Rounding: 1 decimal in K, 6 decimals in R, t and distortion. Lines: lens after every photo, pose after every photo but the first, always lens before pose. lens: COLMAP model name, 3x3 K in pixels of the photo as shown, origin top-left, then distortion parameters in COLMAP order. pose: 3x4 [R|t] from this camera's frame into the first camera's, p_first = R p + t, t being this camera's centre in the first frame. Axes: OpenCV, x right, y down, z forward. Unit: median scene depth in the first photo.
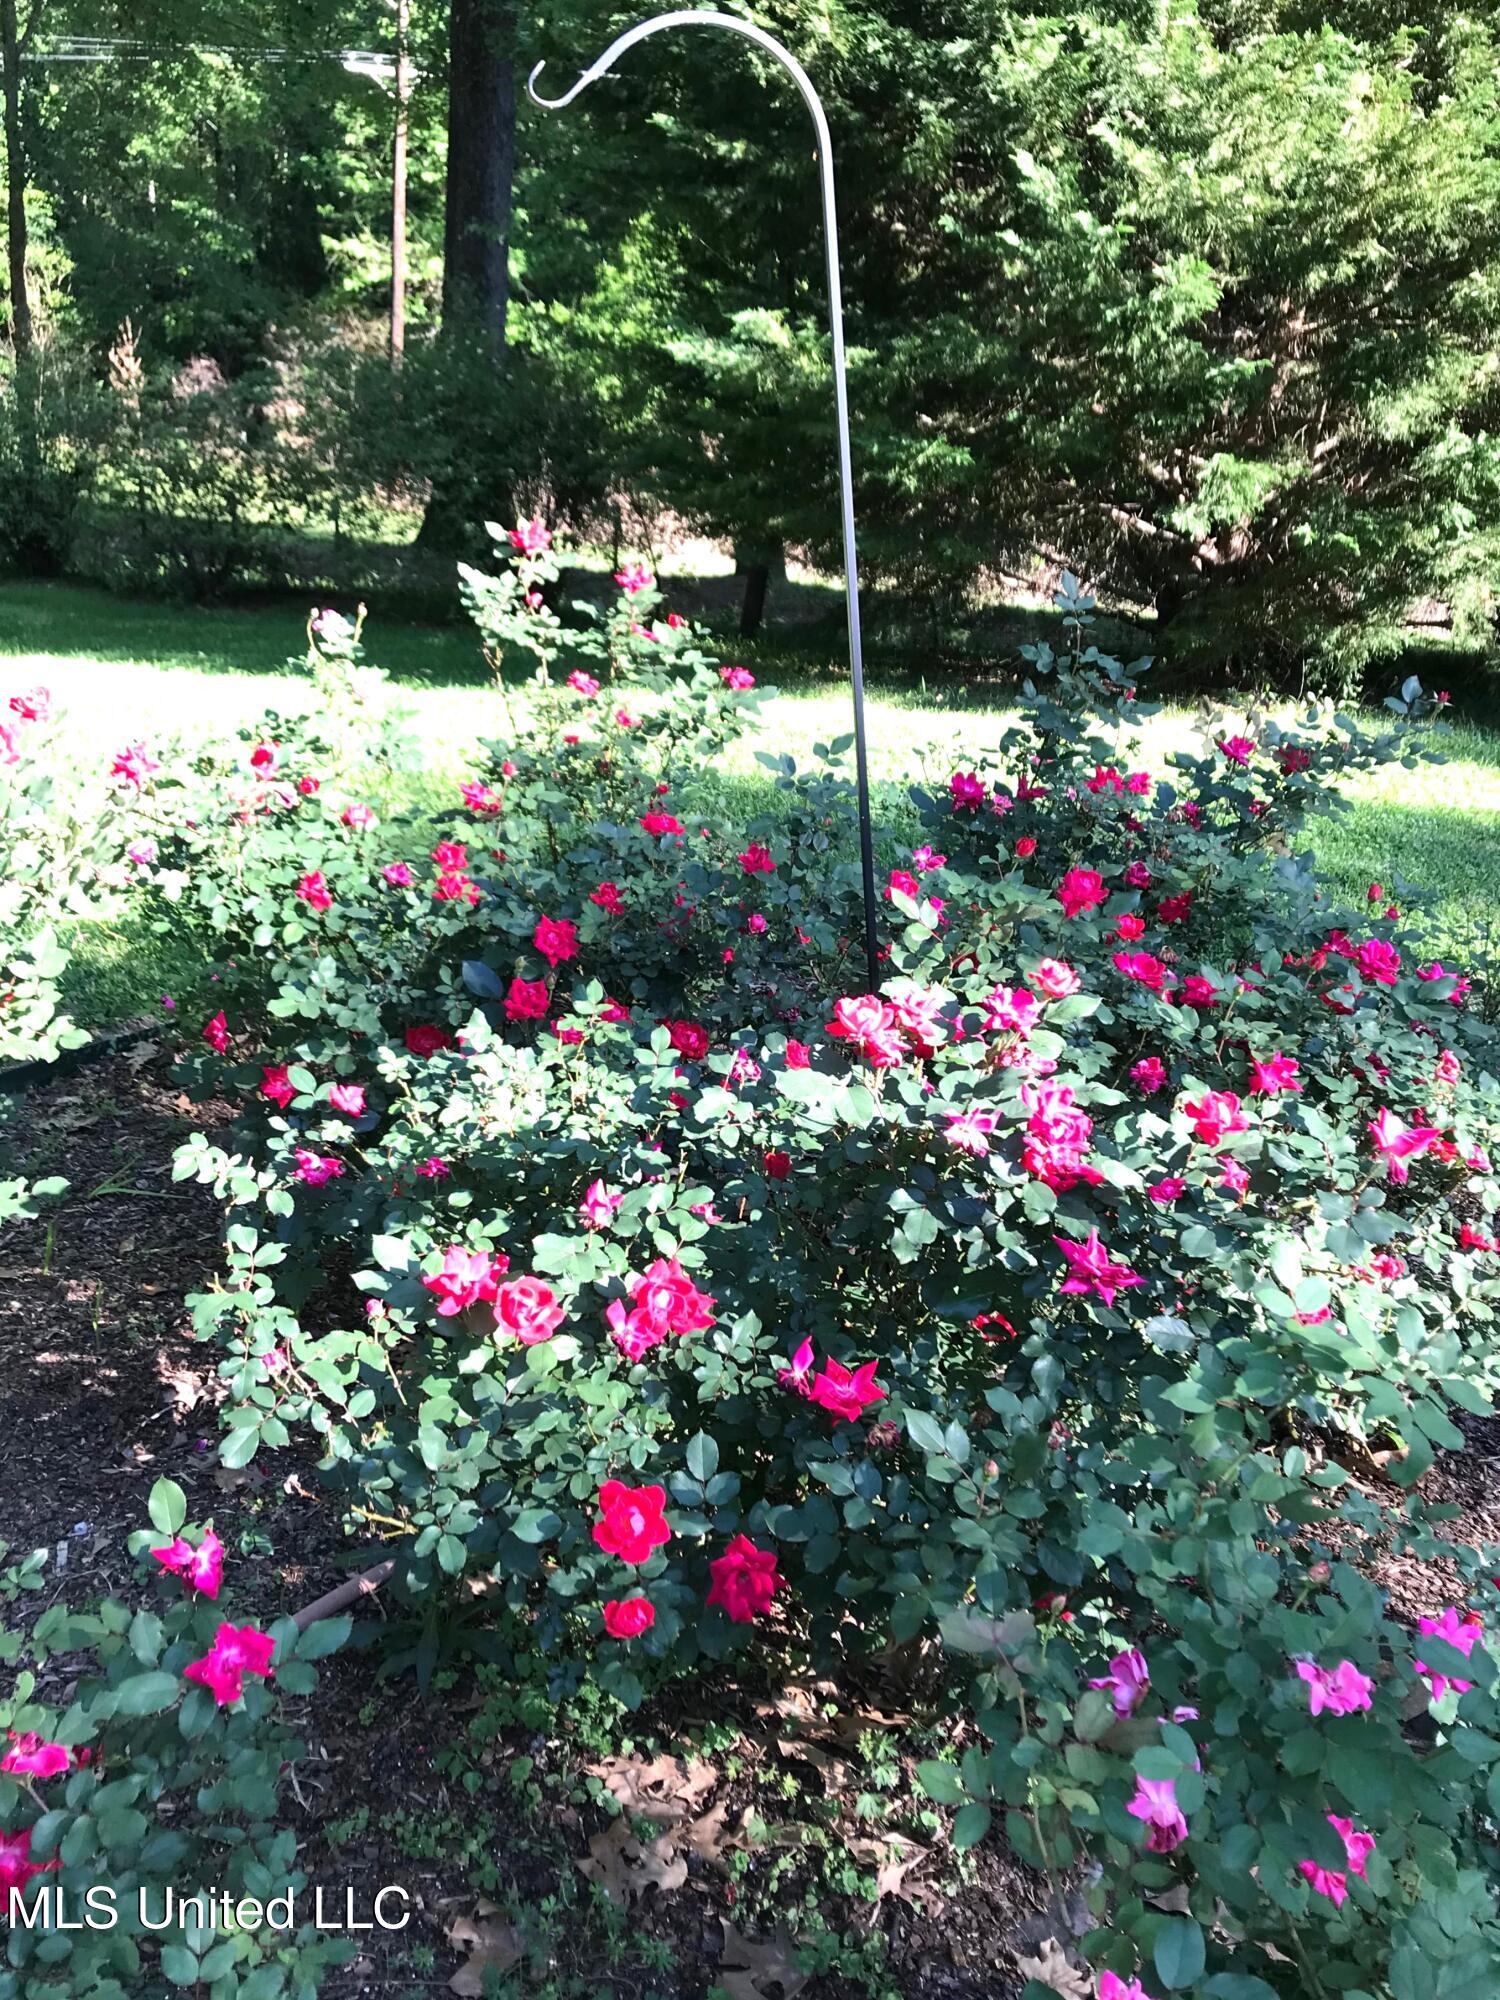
lens RADIAL K [[1894.3, 0, 750.0], [0, 1894.3, 1000.0], [0, 0, 1]] dist [0.016767, 0.150432]
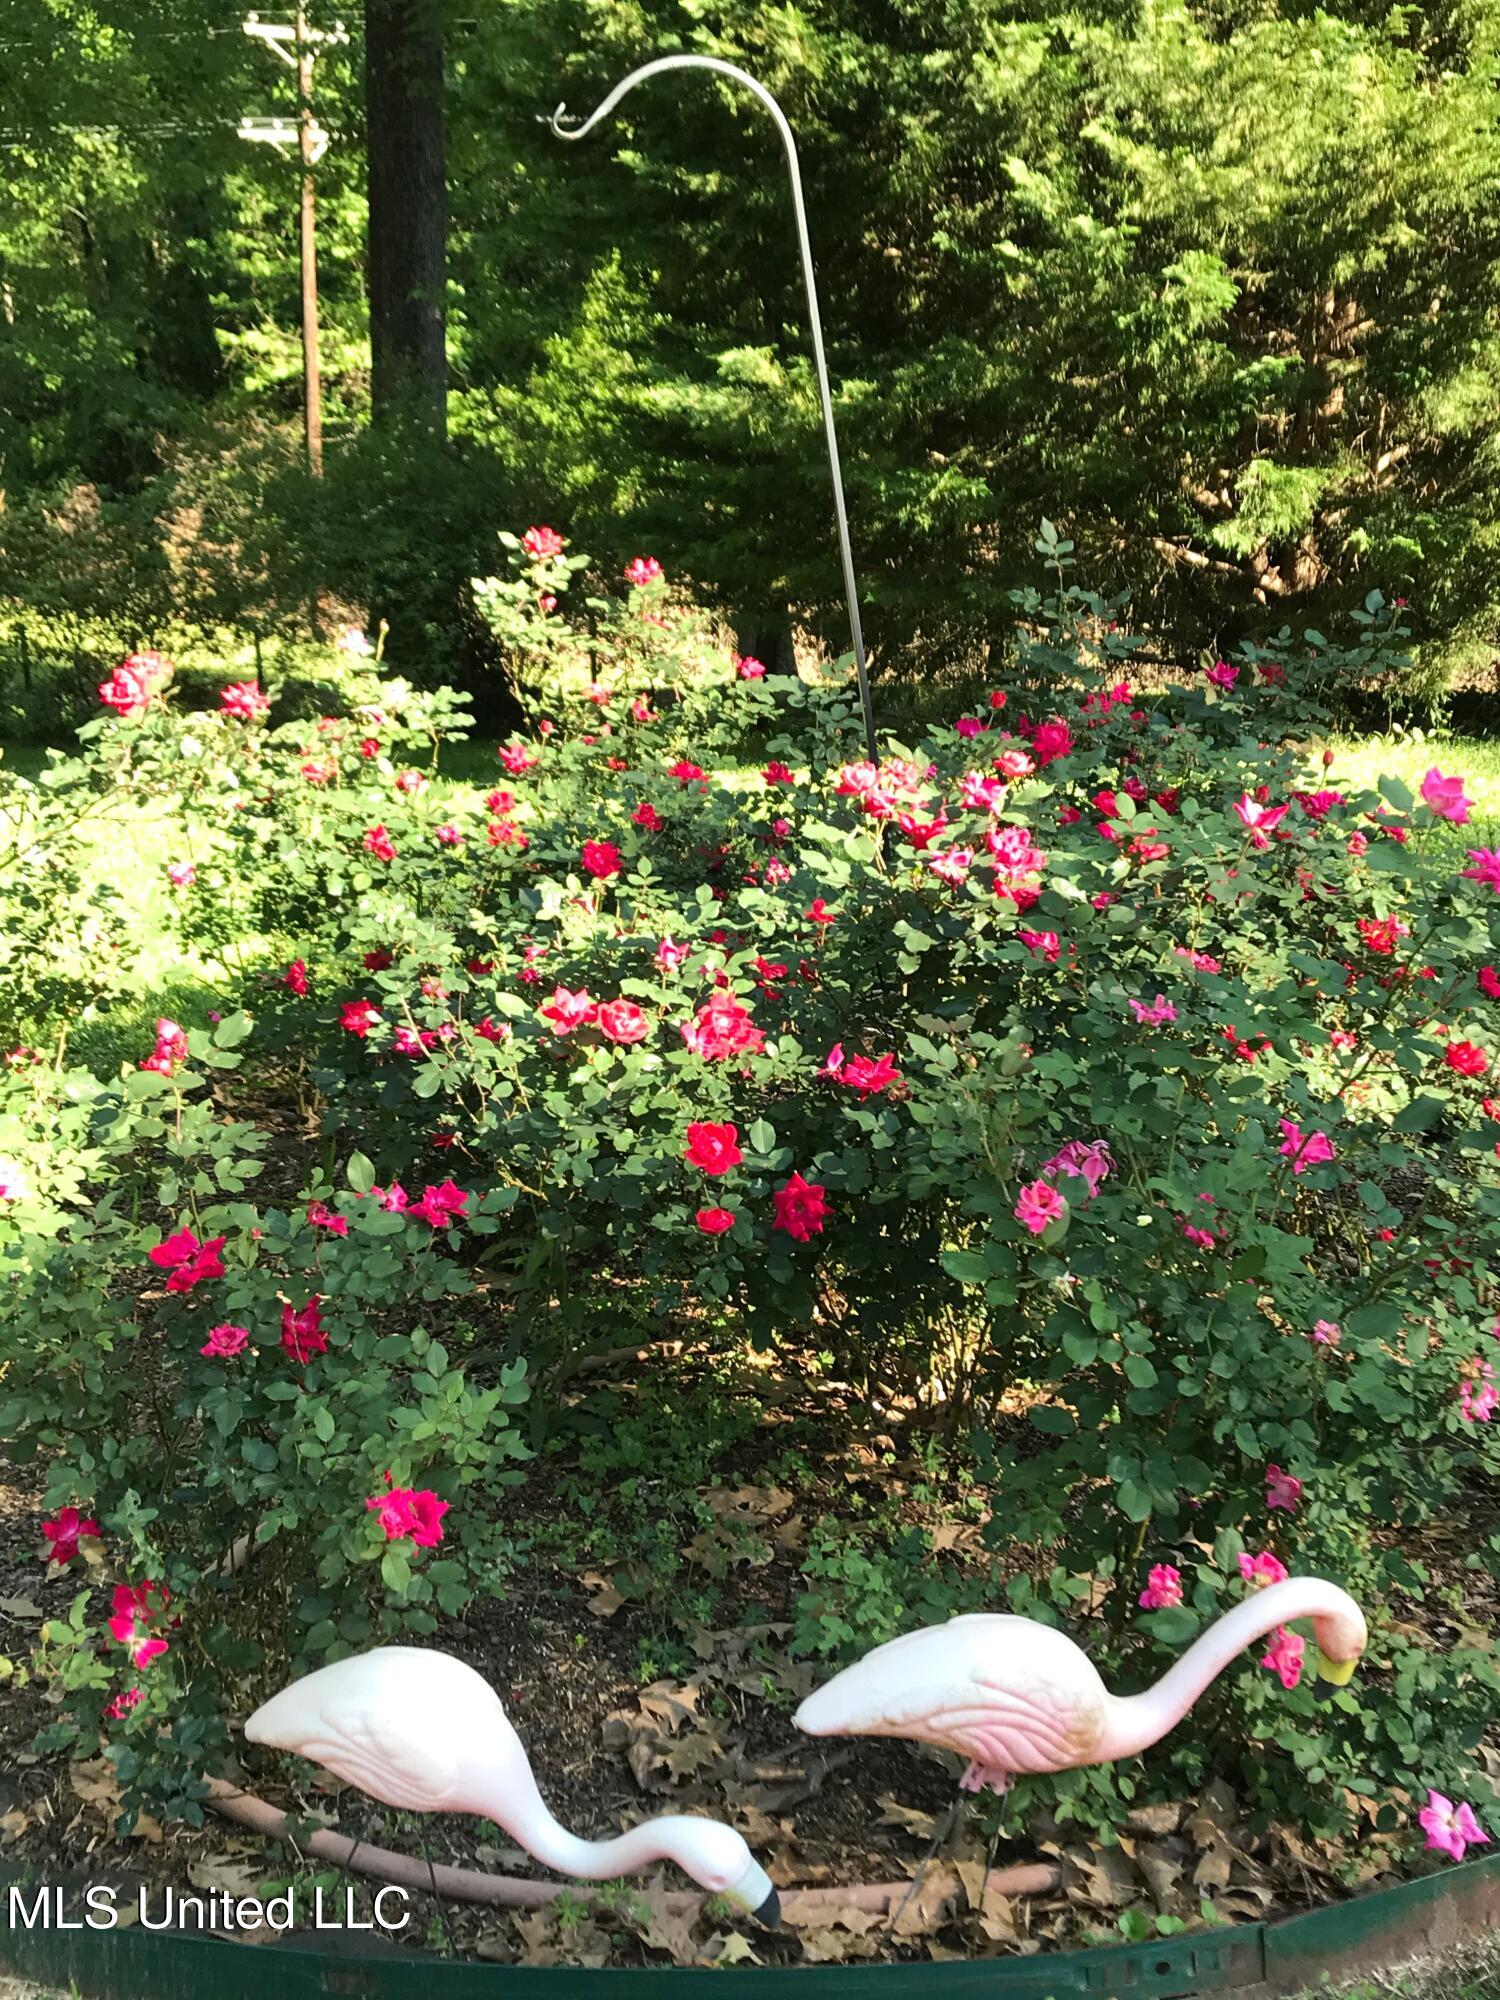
lens RADIAL K [[2347.1, 0, 733.2], [0, 2347.1, 1005.7], [0, 0, 1]] dist [0.108423, -0.011677]
pose [[0.997510, -0.068087, -0.018404, -0.001999], [0.066187, 0.993806, -0.089265, 0.061362], [0.024367, 0.087825, 0.995838, -0.124442]]
